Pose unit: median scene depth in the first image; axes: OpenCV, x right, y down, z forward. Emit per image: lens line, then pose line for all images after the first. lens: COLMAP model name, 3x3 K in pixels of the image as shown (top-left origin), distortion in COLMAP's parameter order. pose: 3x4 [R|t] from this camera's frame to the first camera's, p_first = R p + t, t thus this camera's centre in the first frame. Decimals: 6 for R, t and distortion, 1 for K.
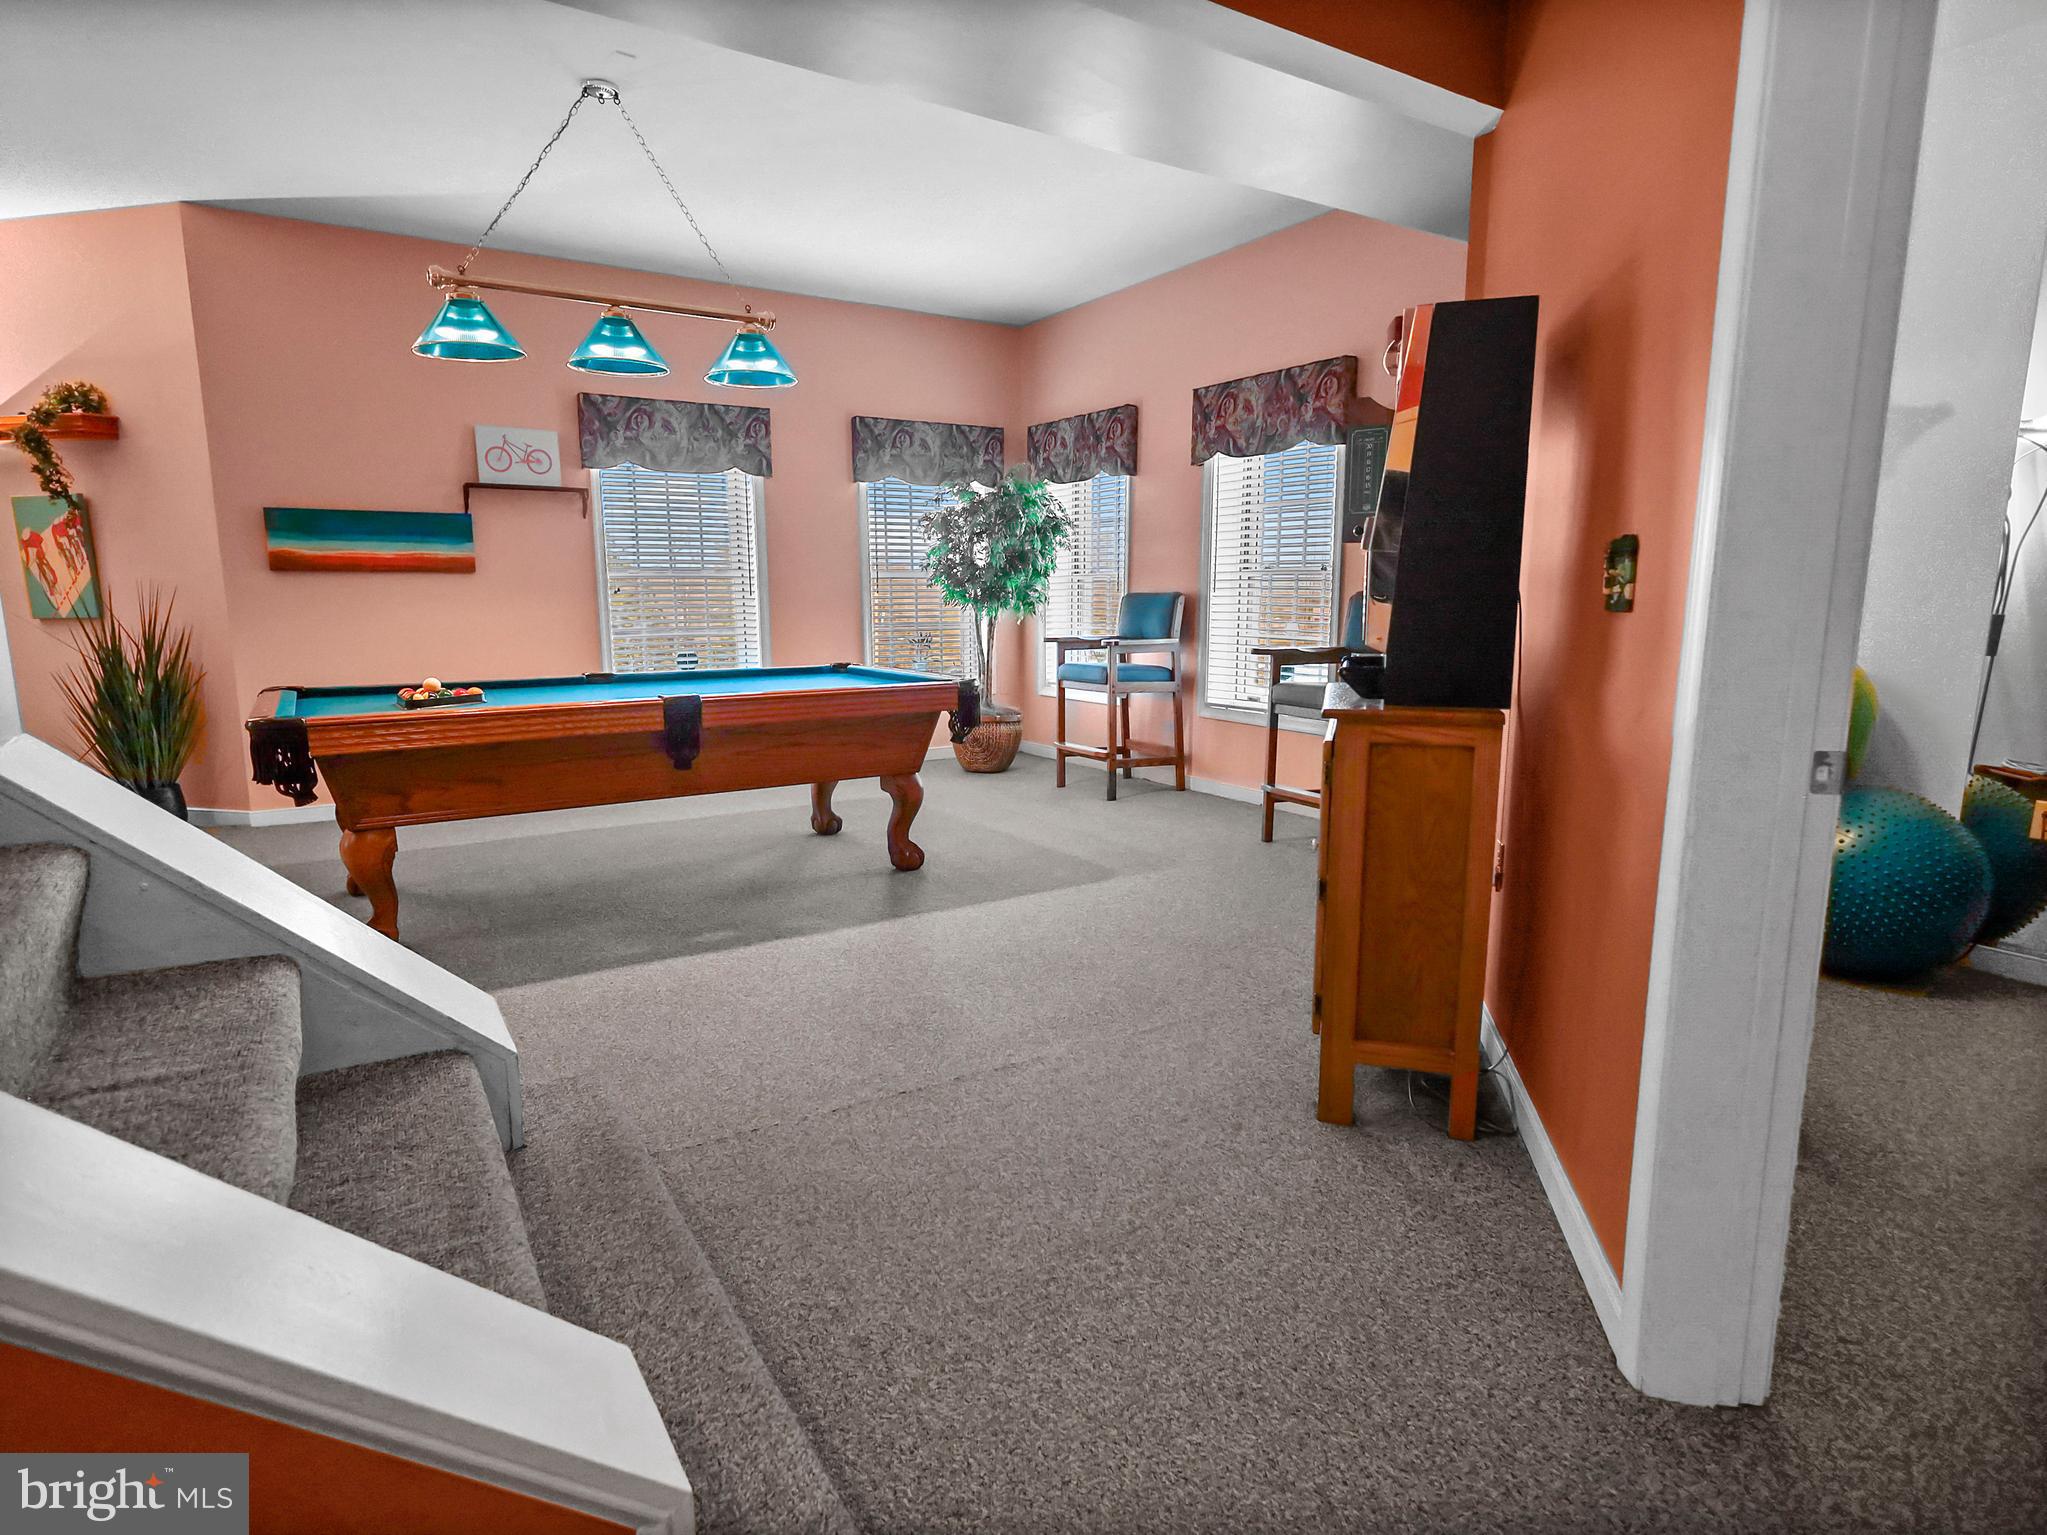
lens RADIAL K [[1074.6, 0, 1027.6], [0, 1074.6, 764.9], [0, 0, 1]] dist [-0.001587, 0.002283]
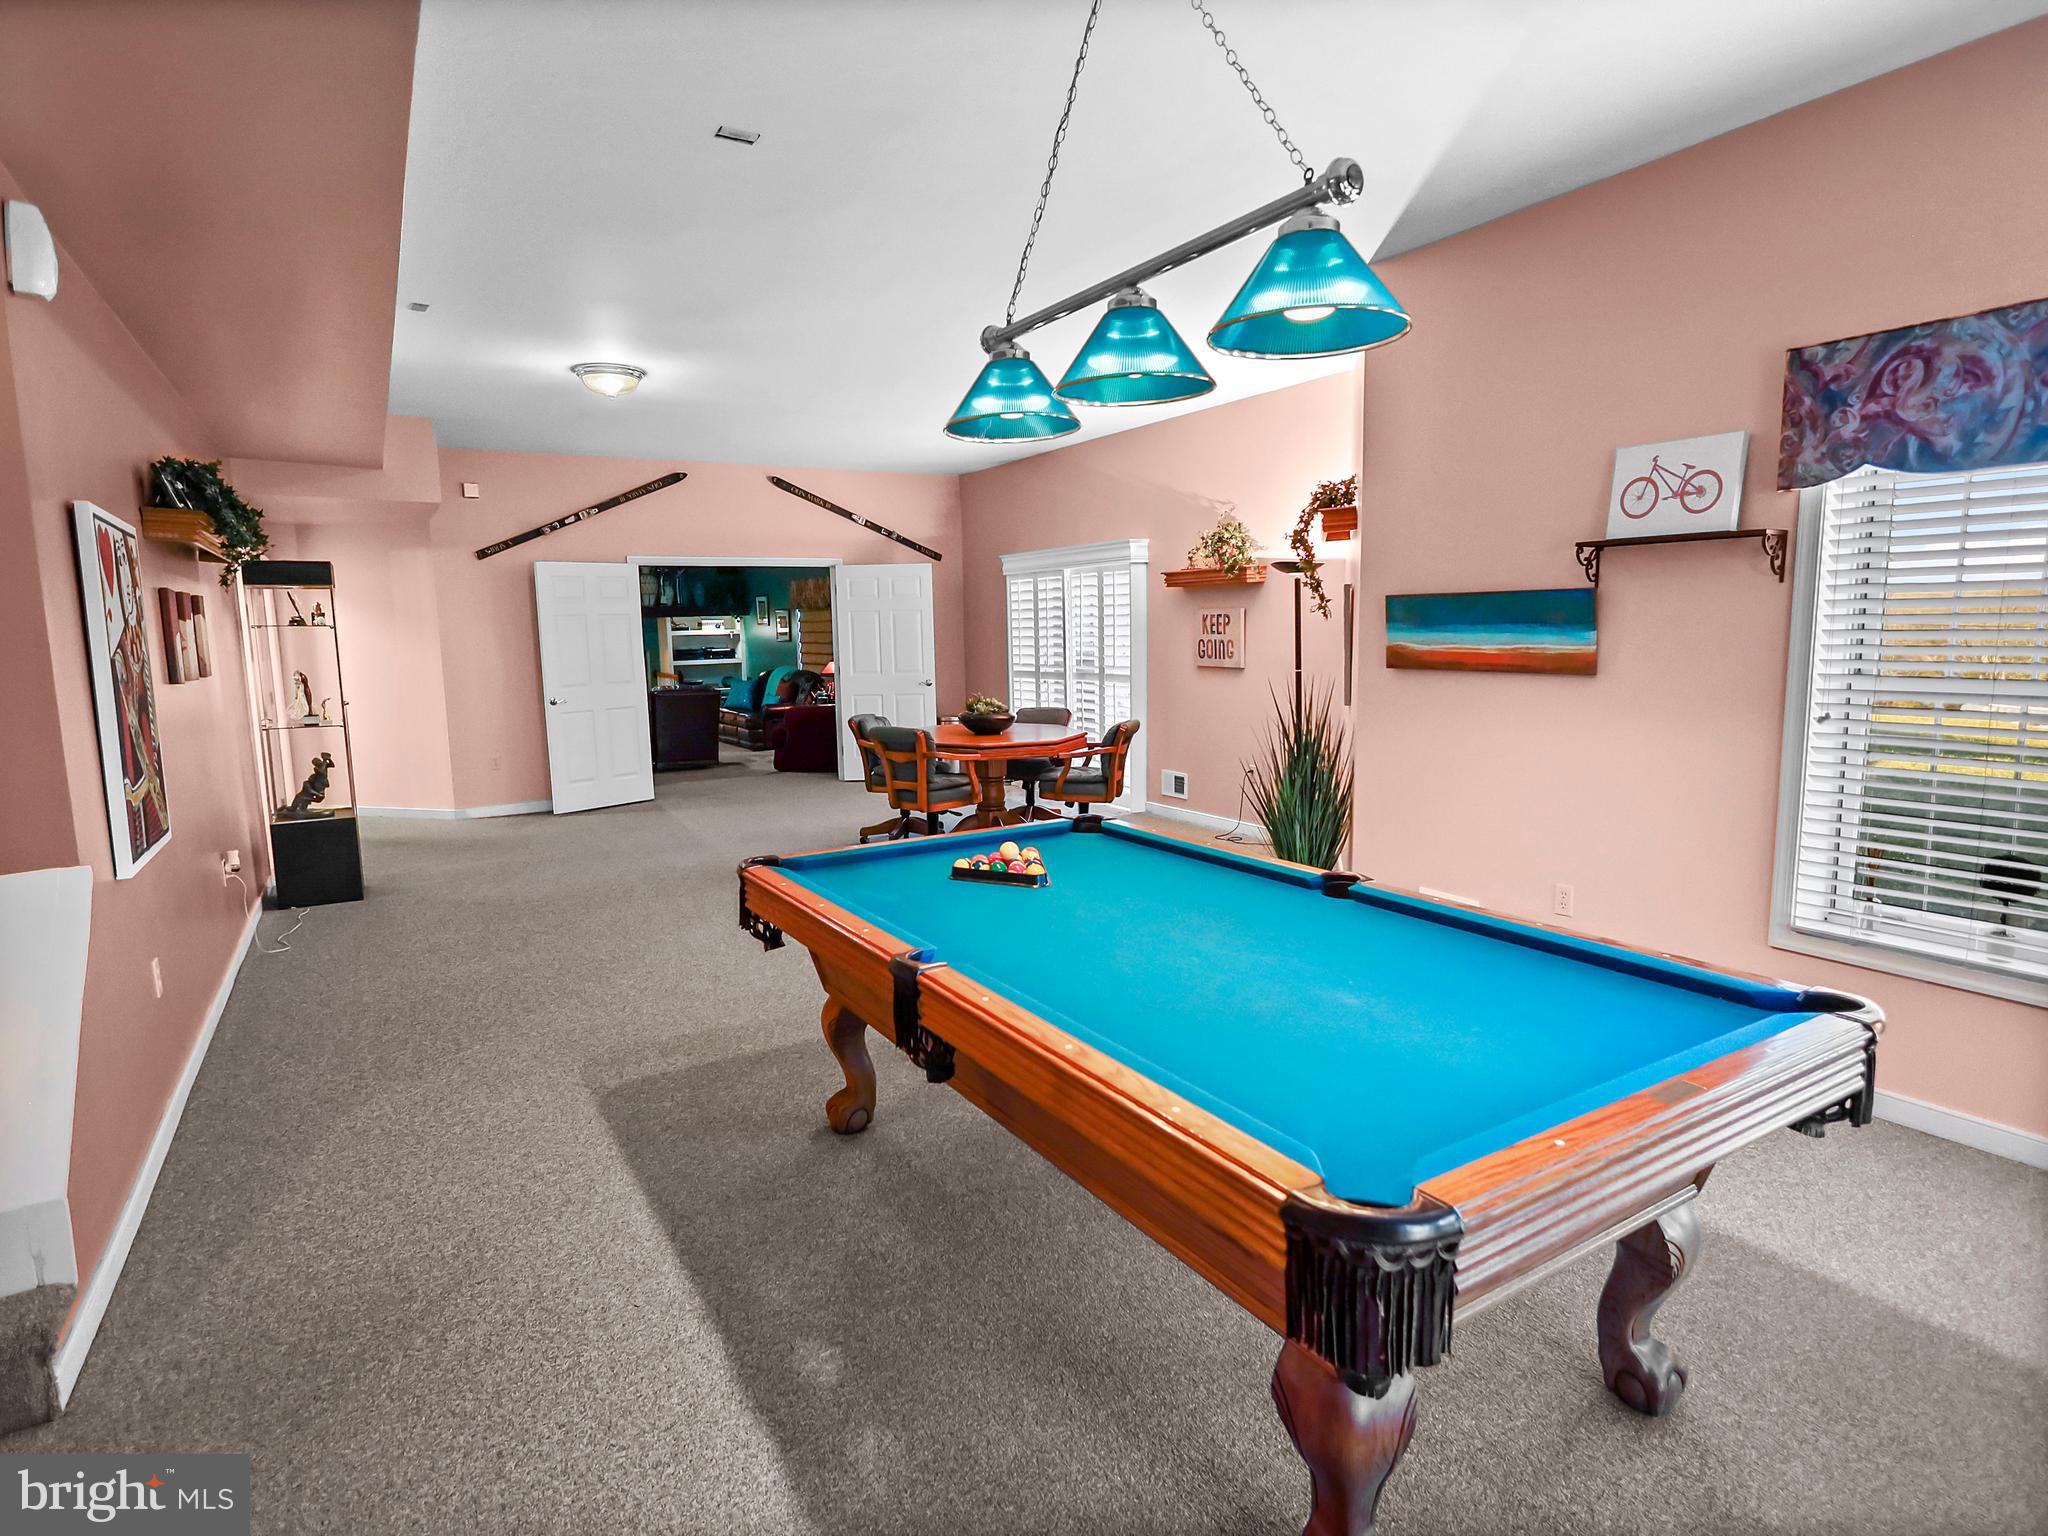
lens RADIAL K [[1075.1, 0, 1028.1], [0, 1075.1, 765.4], [0, 0, 1]] dist [-0.001587, 0.002283]
pose [[-0.035890, 0.137552, -0.989844, 0.160356], [-0.139792, 0.980053, 0.141260, -0.170184], [0.989530, 0.143442, -0.015946, 0.677485]]
